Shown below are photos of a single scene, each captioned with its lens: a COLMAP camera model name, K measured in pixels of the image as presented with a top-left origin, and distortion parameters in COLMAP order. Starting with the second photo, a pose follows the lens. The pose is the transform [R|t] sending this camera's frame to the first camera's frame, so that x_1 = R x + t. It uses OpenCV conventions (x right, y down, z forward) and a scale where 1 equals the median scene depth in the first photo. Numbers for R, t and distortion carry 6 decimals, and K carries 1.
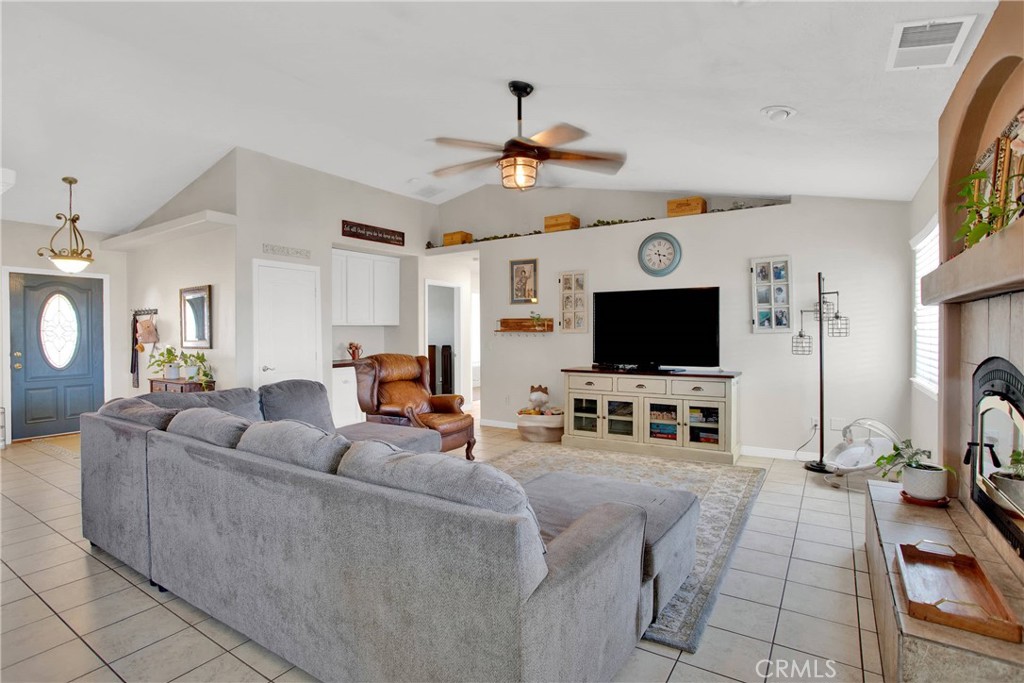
lens RADIAL K [[498.5, 0, 513.9], [0, 498.5, 333.2], [0, 0, 1]] dist [-0.014118, 0.001045]
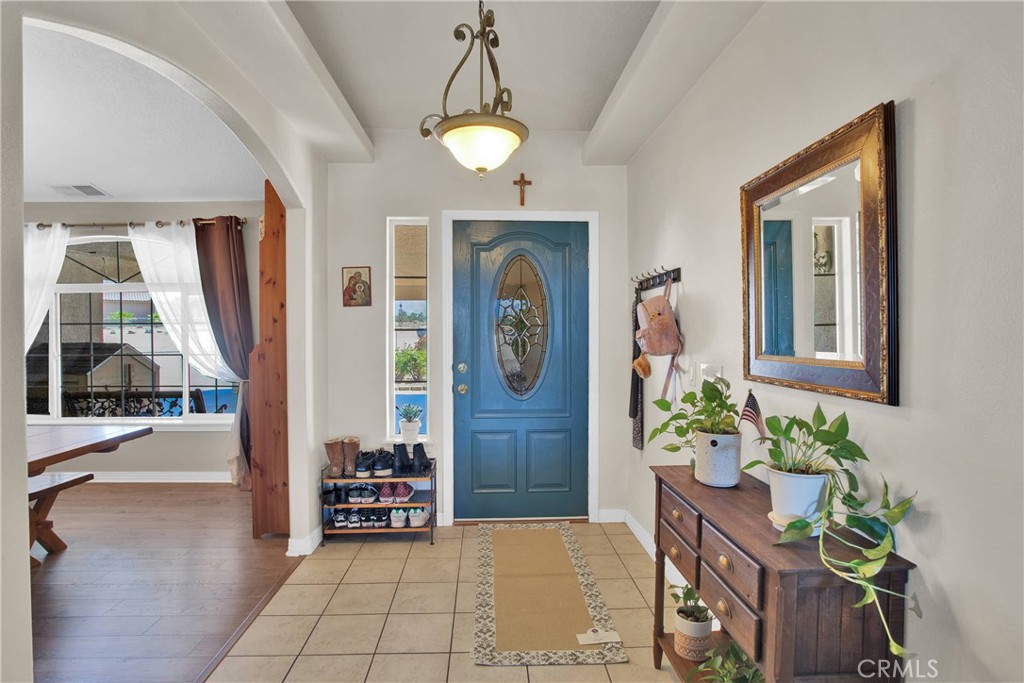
lens RADIAL K [[498.5, 0, 515.6], [0, 498.5, 332.3], [0, 0, 1]] dist [-0.014118, 0.001045]
pose [[0.577294, 0.006993, -0.816507, -0.498370], [-0.003533, 0.999975, 0.006067, -0.000529], [0.816529, -0.000618, 0.577304, 0.700909]]
